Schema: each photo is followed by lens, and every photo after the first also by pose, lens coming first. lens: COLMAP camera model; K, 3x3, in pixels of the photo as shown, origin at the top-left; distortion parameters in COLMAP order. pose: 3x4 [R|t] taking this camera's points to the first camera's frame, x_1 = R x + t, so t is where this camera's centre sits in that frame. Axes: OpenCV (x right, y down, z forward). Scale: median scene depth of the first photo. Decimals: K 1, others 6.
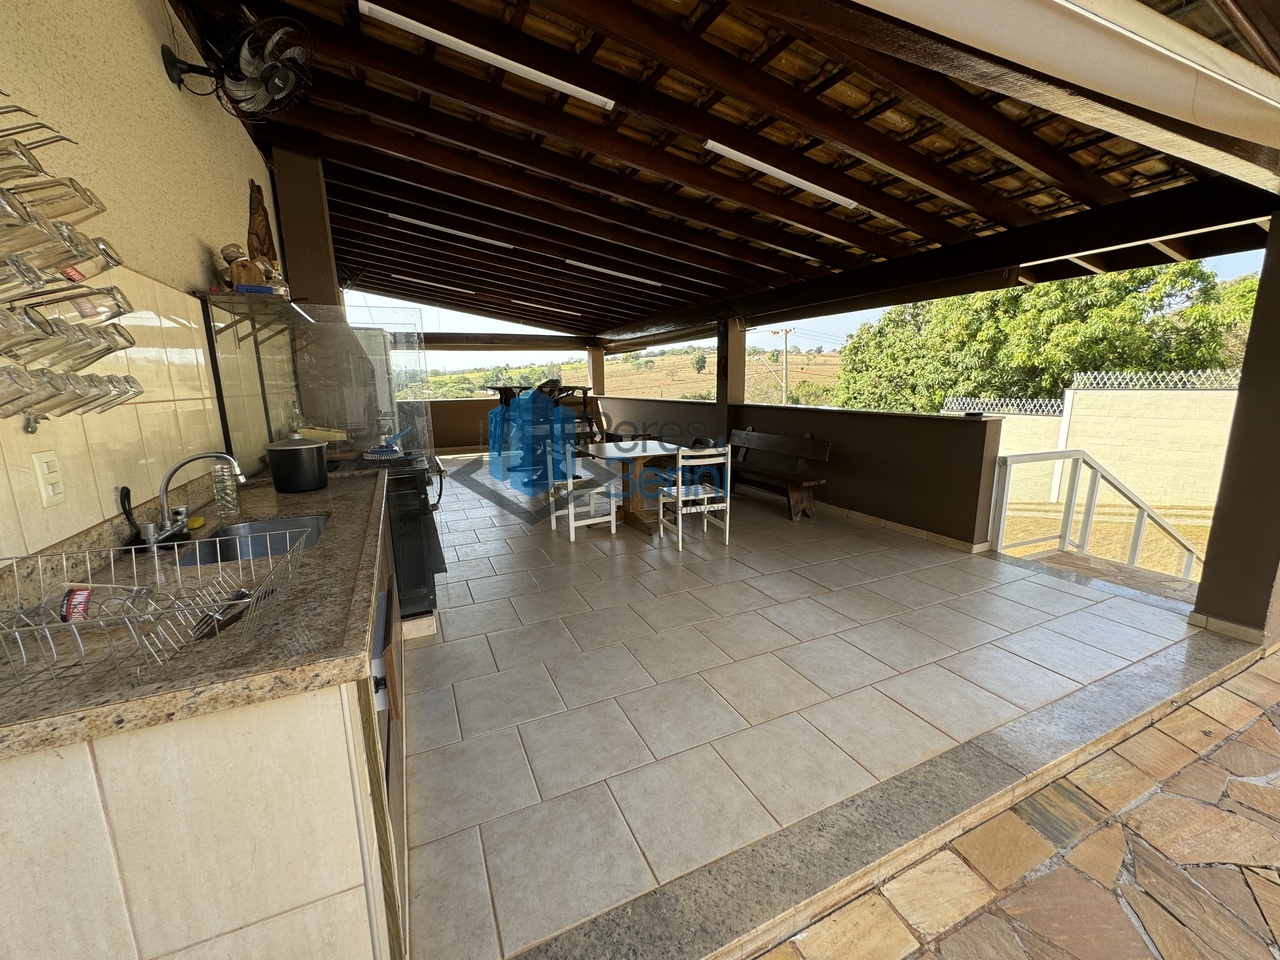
lens RADIAL K [[513.2, 0, 639.9], [0, 513.2, 477.4], [0, 0, 1]] dist [-0.001545, 0.000348]
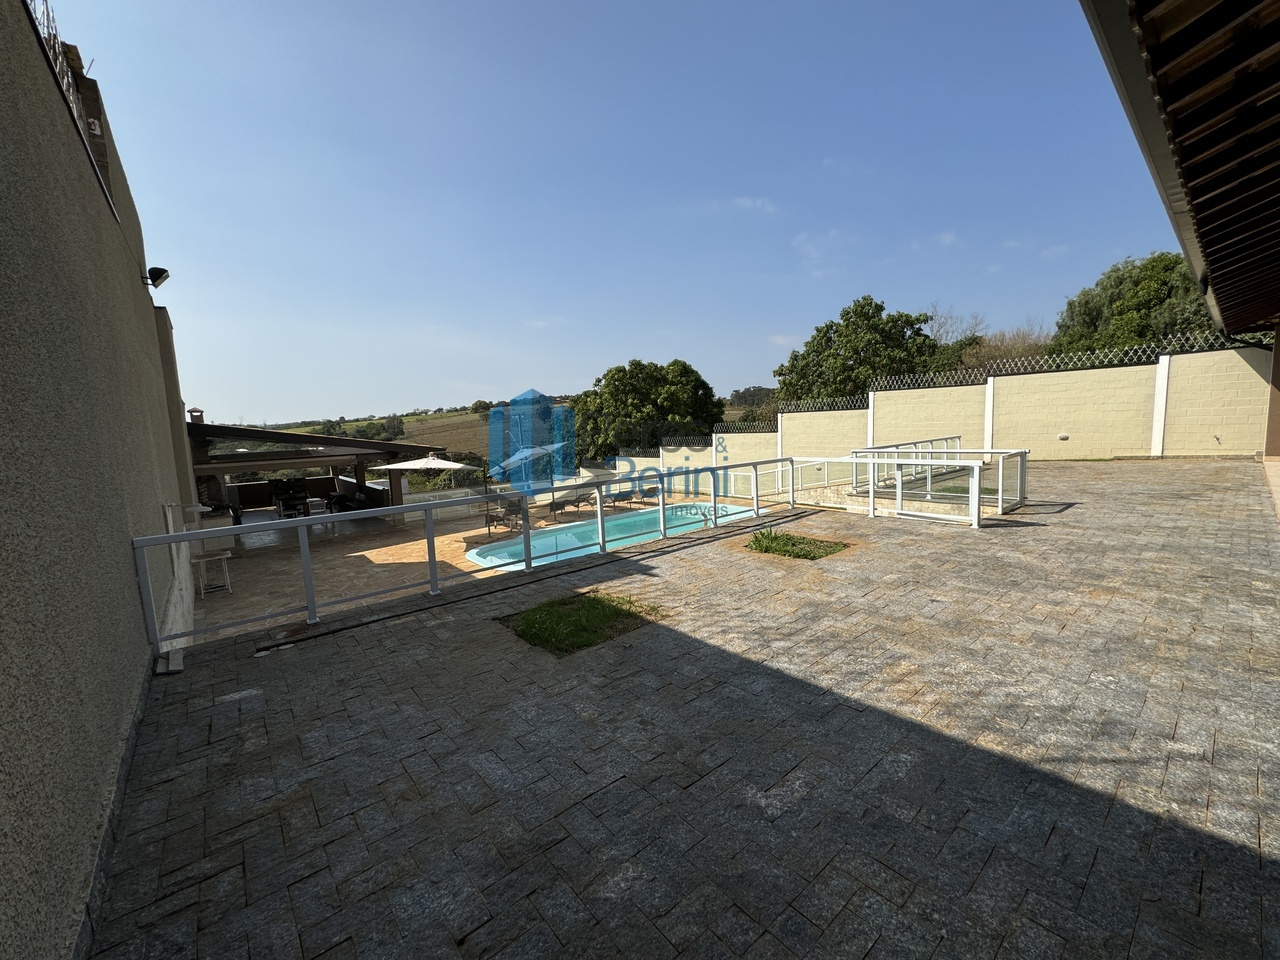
lens RADIAL K [[511.3, 0, 640.0], [0, 511.3, 480.0], [0, 0, 1]] dist [-0.002260, 0.000163]
pose [[0.962352, -0.053981, 0.266391, 0.378633], [0.076067, 0.994405, -0.073293, 0.069812], [-0.260944, 0.090797, 0.961074, -0.892147]]
